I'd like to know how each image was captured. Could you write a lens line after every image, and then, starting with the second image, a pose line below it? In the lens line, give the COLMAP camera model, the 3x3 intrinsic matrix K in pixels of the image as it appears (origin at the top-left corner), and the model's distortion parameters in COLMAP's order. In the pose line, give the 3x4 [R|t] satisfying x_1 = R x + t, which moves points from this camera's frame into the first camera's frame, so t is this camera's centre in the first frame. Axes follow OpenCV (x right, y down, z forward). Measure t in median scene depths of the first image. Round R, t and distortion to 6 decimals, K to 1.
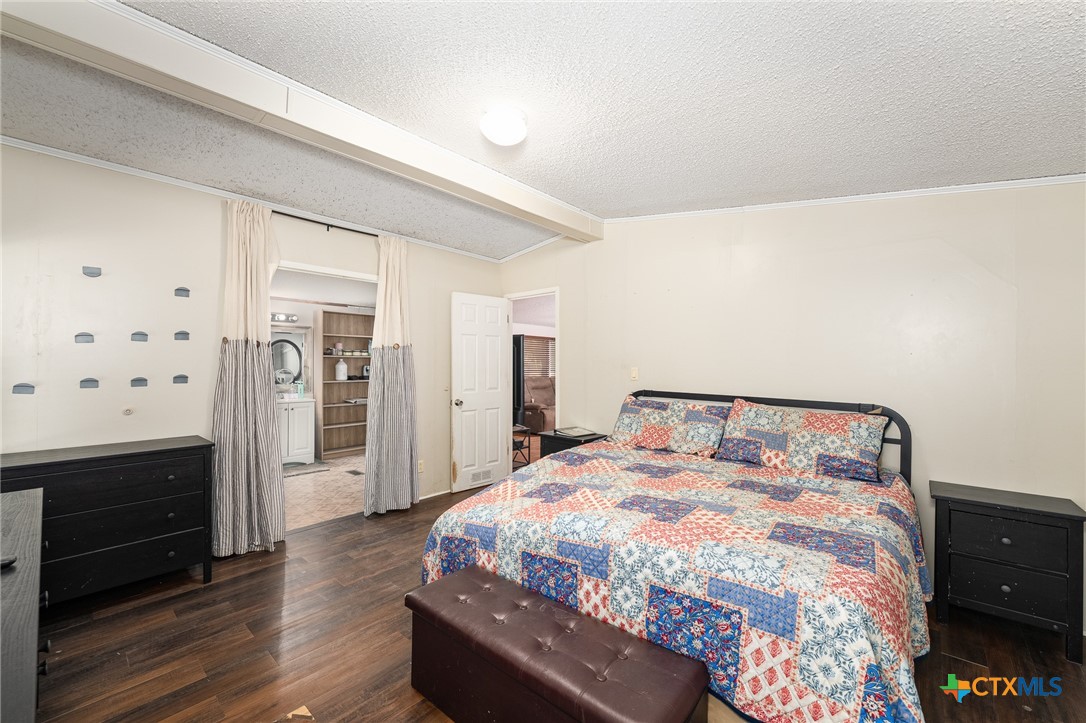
lens RADIAL K [[431.8, 0, 543.0], [0, 431.8, 361.5], [0, 0, 1]] dist [-0.000570, -0.000040]
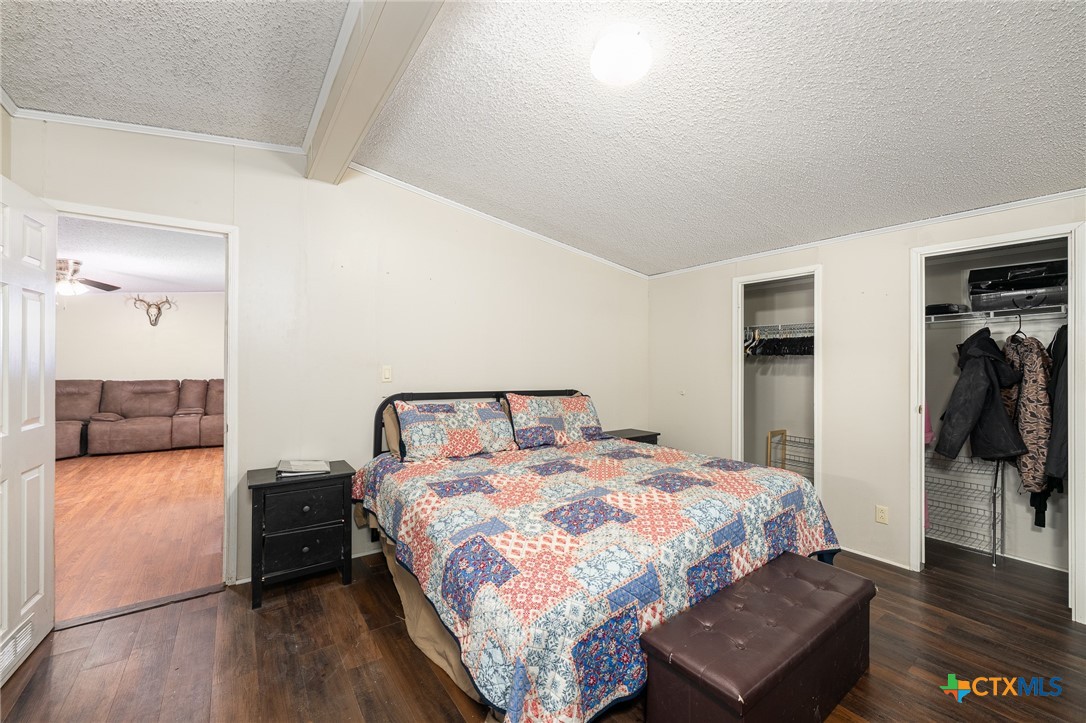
lens RADIAL K [[431.8, 0, 543.0], [0, 431.8, 361.5], [0, 0, 1]] dist [-0.000570, -0.000040]
pose [[0.233631, 0.000255, 0.972325, -0.953218], [-0.011500, 0.999931, 0.002501, 0.001091], [-0.972257, -0.011766, 0.233618, 1.032933]]
